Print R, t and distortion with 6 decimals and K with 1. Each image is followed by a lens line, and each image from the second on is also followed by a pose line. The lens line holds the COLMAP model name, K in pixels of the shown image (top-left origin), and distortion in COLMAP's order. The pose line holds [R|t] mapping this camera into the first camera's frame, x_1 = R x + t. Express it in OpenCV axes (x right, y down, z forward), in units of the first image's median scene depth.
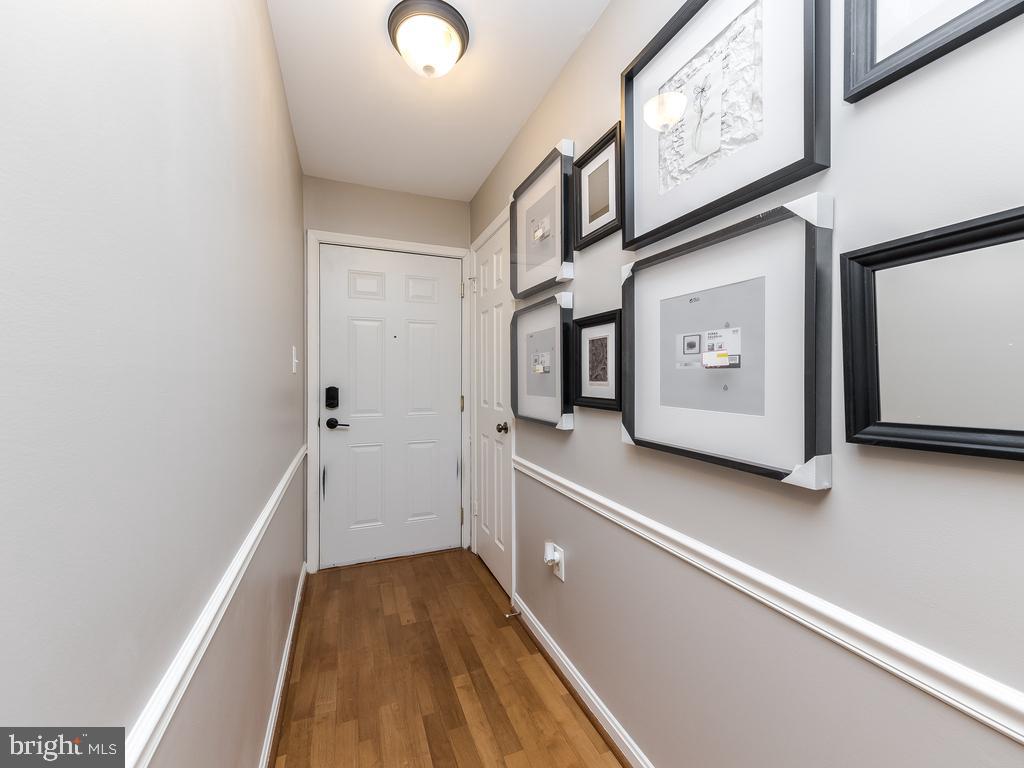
lens RADIAL K [[412.2, 0, 507.5], [0, 412.2, 373.6], [0, 0, 1]] dist [-0.000822, -0.000116]
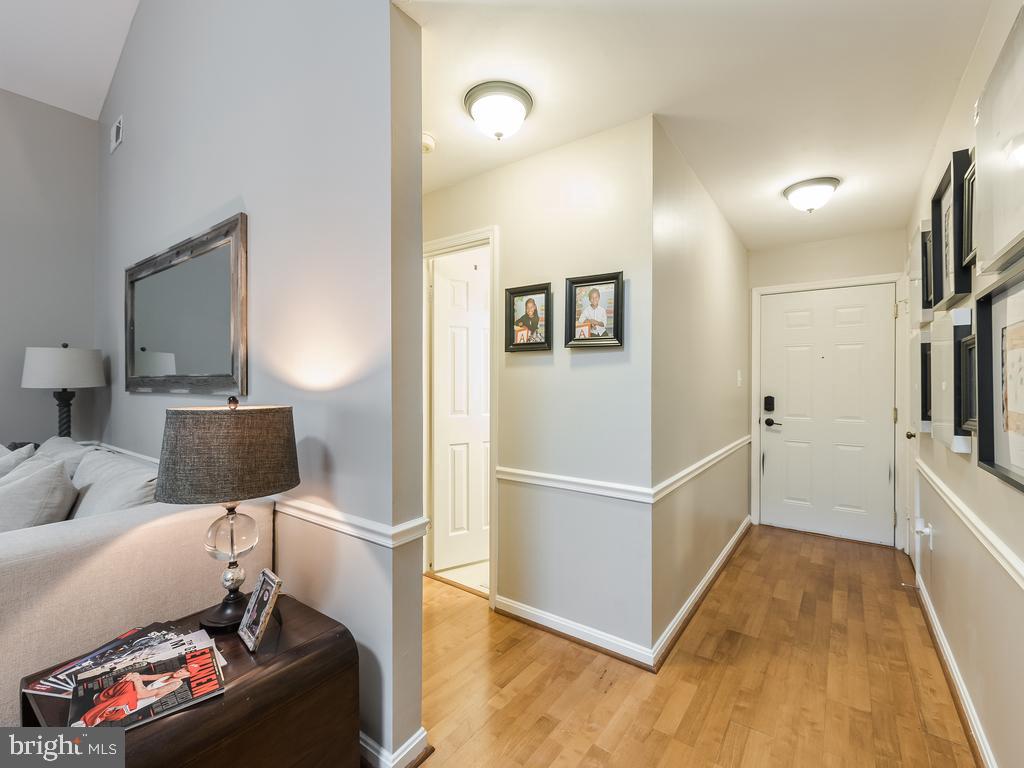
lens RADIAL K [[460.1, 0, 512.0], [0, 460.1, 384.0], [0, 0, 1]] dist [0.002849, 0.000295]
pose [[0.546552, 0.005821, -0.837405, 0.423215], [-0.002798, 0.999983, 0.005125, -0.015390], [0.837420, -0.000458, 0.546559, -0.612905]]
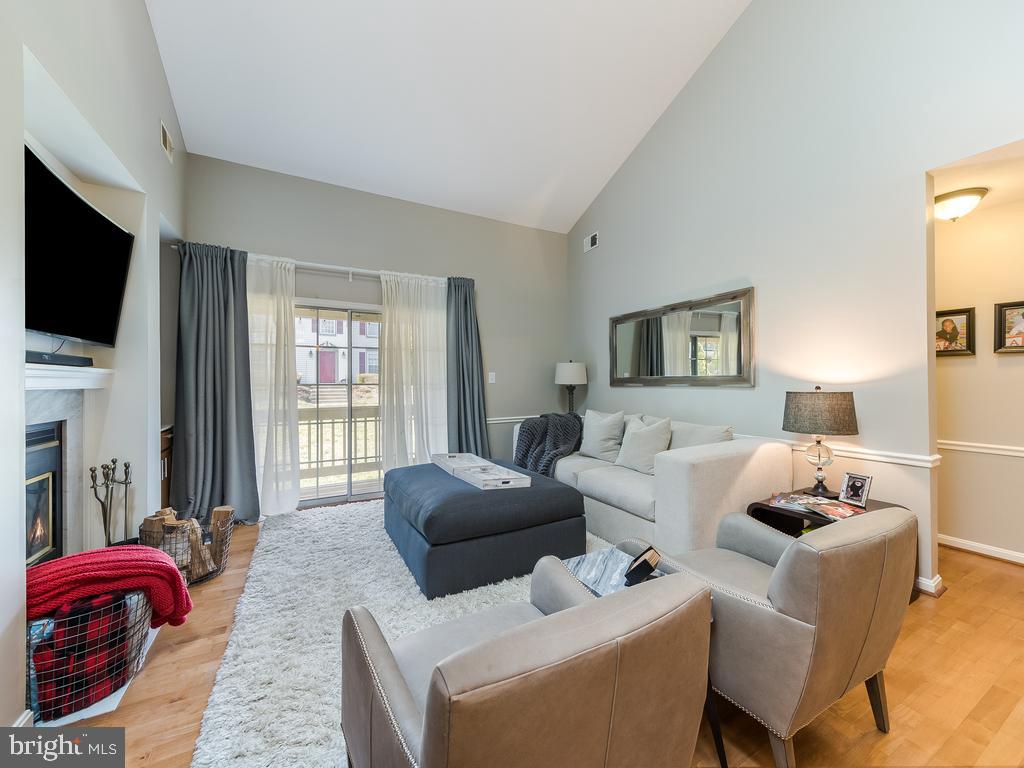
lens RADIAL K [[397.2, 0, 510.2], [0, 397.2, 383.1], [0, 0, 1]] dist [0.002522, 0.000178]
pose [[0.115066, 0.005698, -0.993342, 0.677754], [0.004440, 0.999971, 0.006251, -0.012825], [0.993348, -0.005130, 0.115037, -1.547265]]
